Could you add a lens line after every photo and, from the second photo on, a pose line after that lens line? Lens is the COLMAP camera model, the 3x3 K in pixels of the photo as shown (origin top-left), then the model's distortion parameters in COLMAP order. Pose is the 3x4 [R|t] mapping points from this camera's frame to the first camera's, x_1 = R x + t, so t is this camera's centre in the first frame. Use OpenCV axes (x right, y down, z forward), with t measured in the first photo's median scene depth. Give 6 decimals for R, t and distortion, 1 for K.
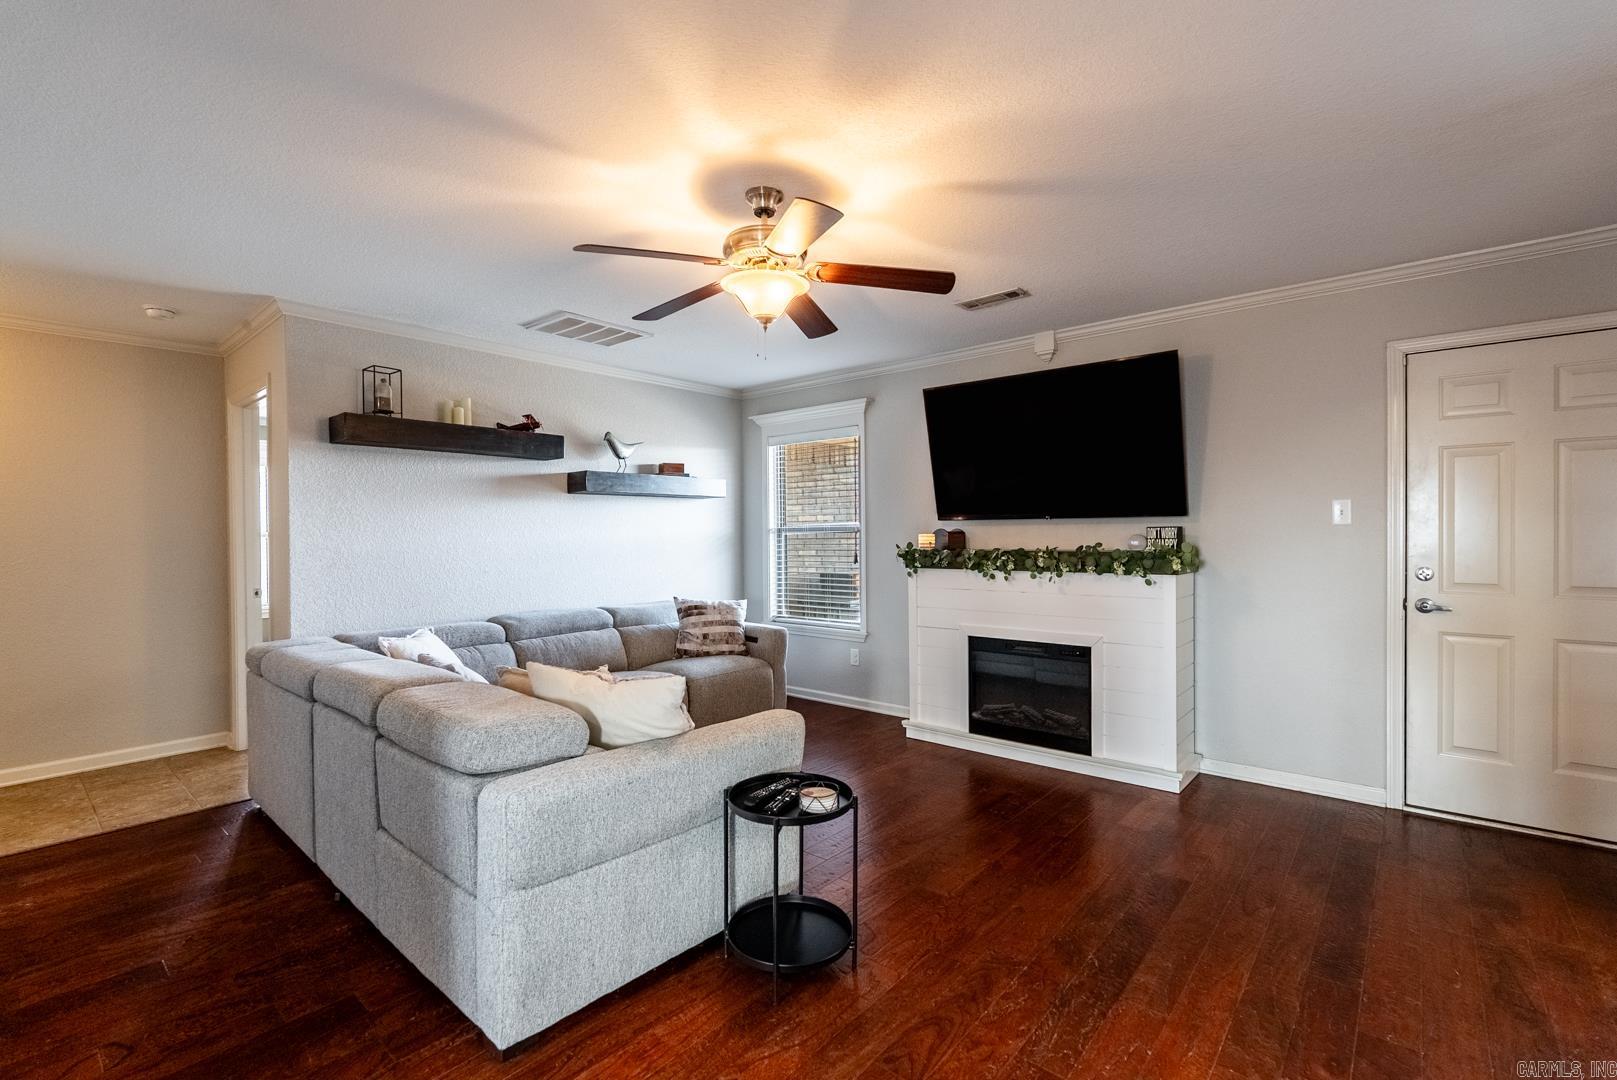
lens RADIAL K [[720.4, 0, 810.6], [0, 720.4, 539.7], [0, 0, 1]] dist [-0.006988, 0.001819]
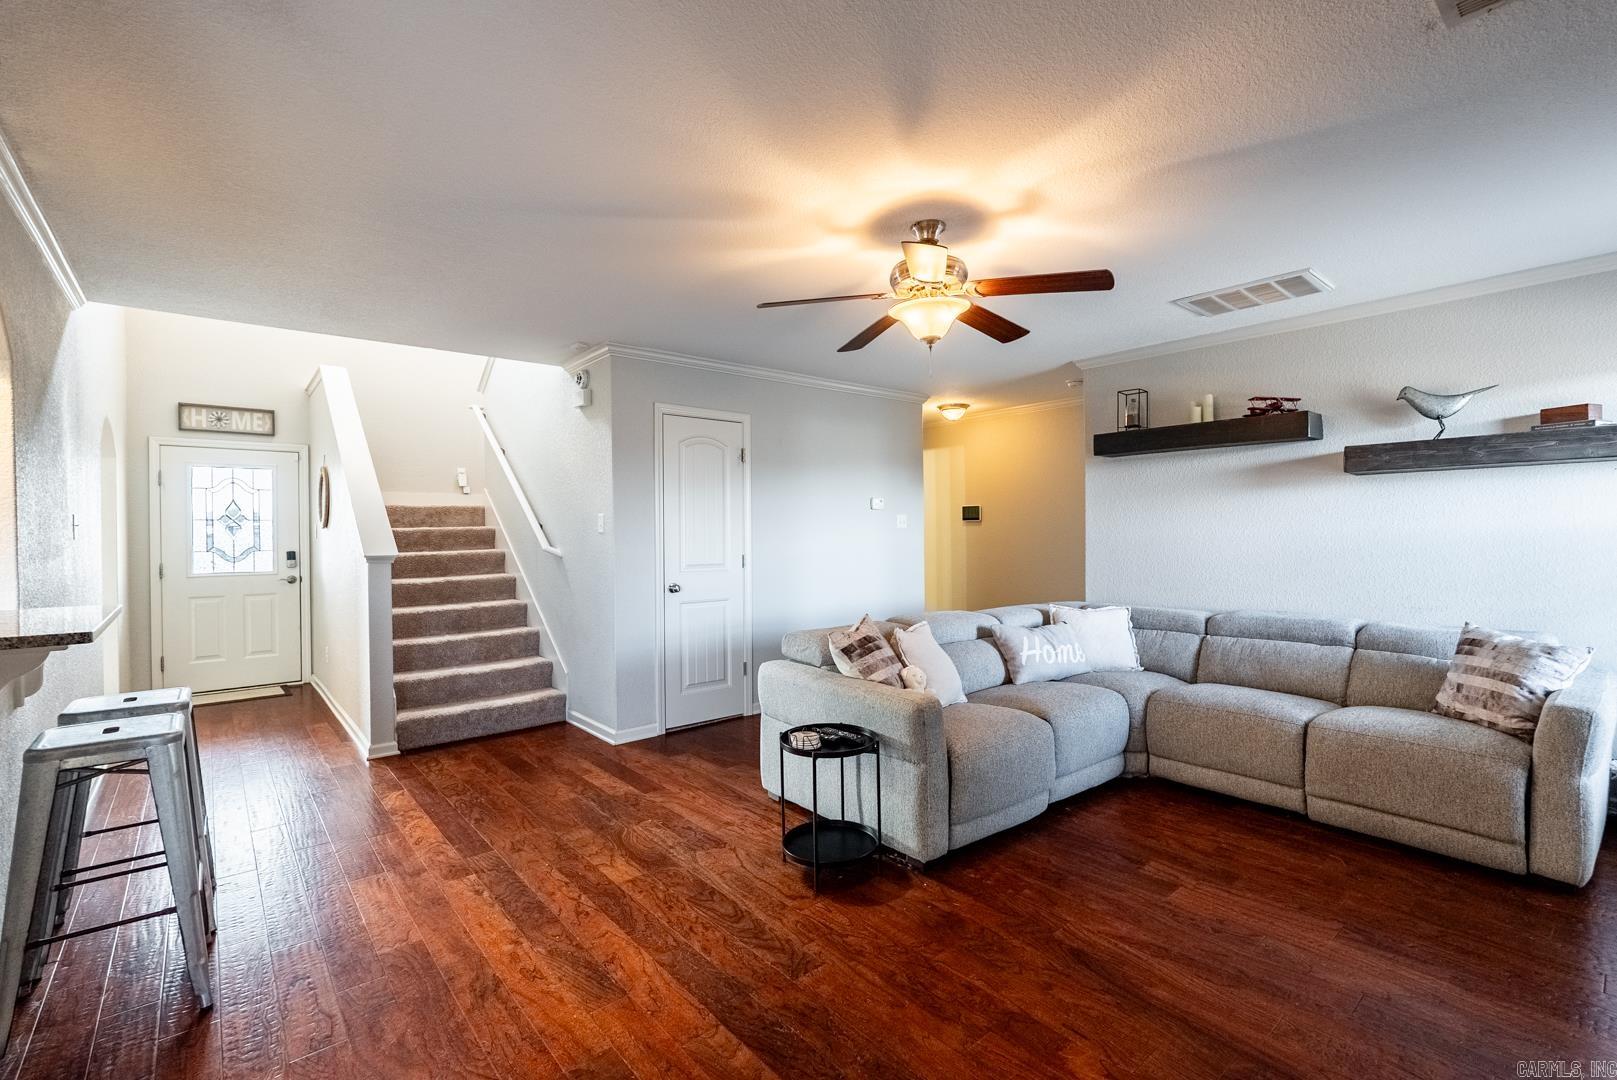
lens RADIAL K [[720.4, 0, 808.3], [0, 720.4, 536.9], [0, 0, 1]] dist [-0.006988, 0.001819]
pose [[-0.161809, 0.020469, -0.986610, 0.718393], [0.005705, 0.999788, 0.019807, -0.018631], [0.986806, -0.002424, -0.161892, 0.676414]]
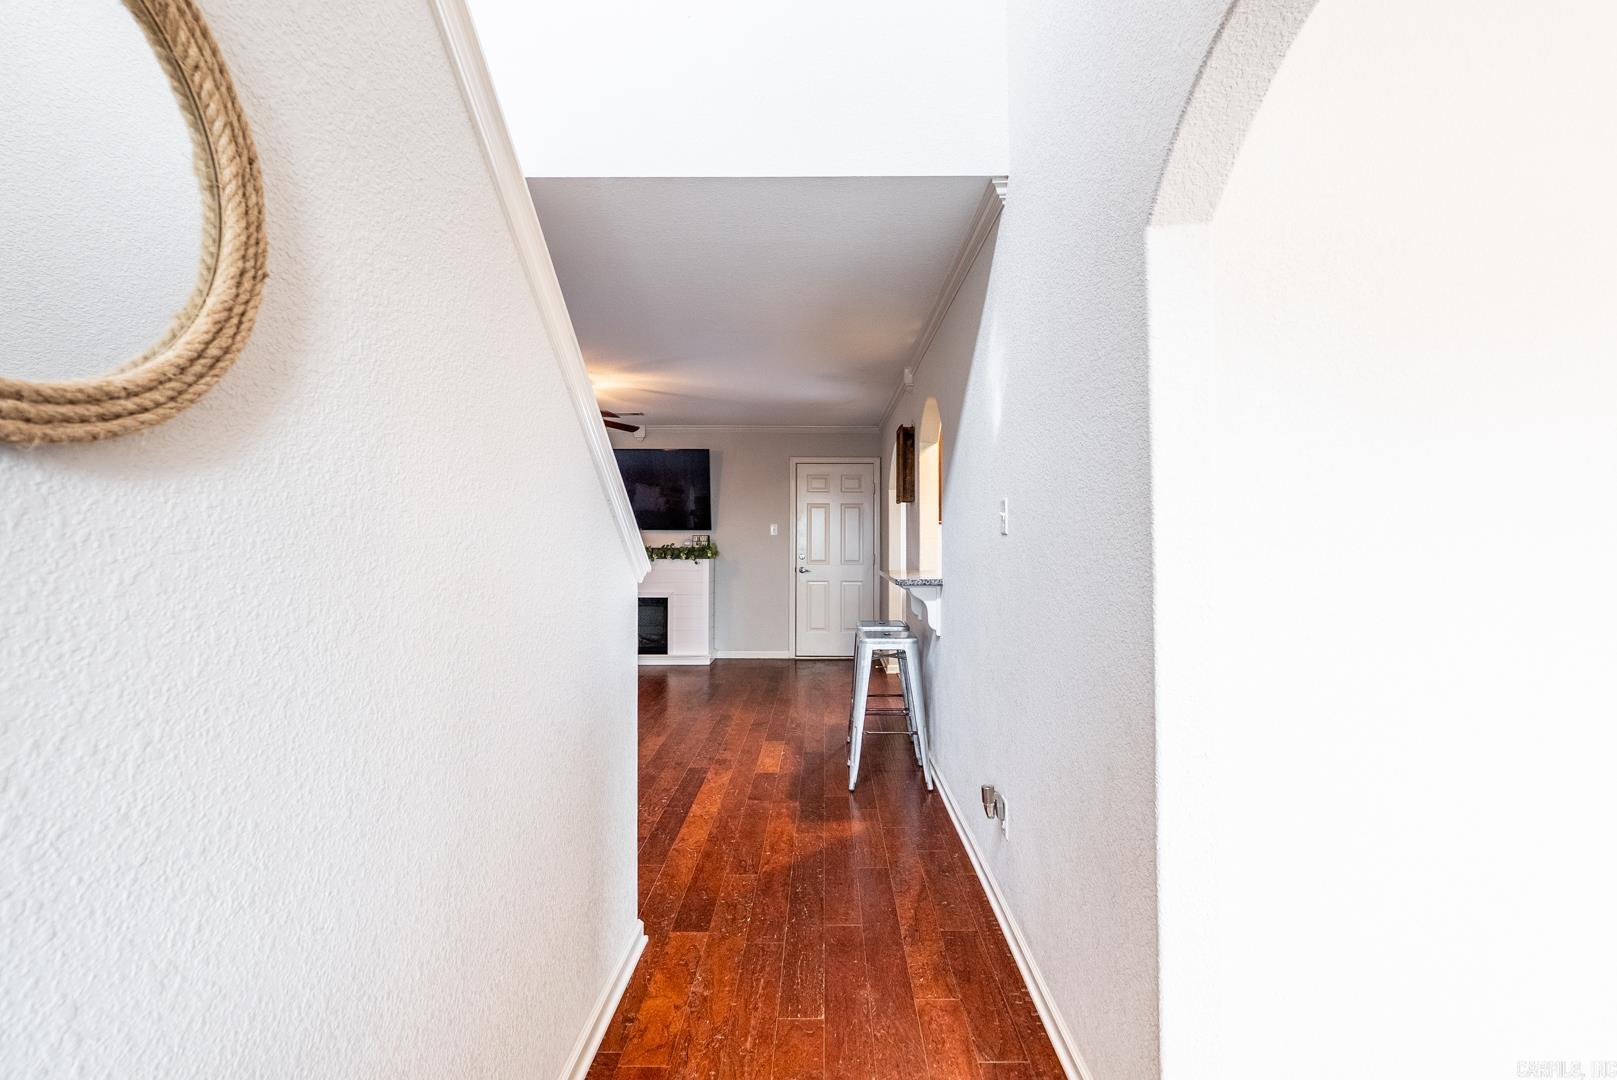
lens RADIAL K [[720.4, 0, 811.4], [0, 720.4, 535.5], [0, 0, 1]] dist [-0.006988, 0.001819]
pose [[0.760656, 0.009933, 0.649079, -0.570172], [-0.003429, 0.999930, -0.011285, 0.004347], [-0.649146, 0.006358, 0.760637, -0.710490]]
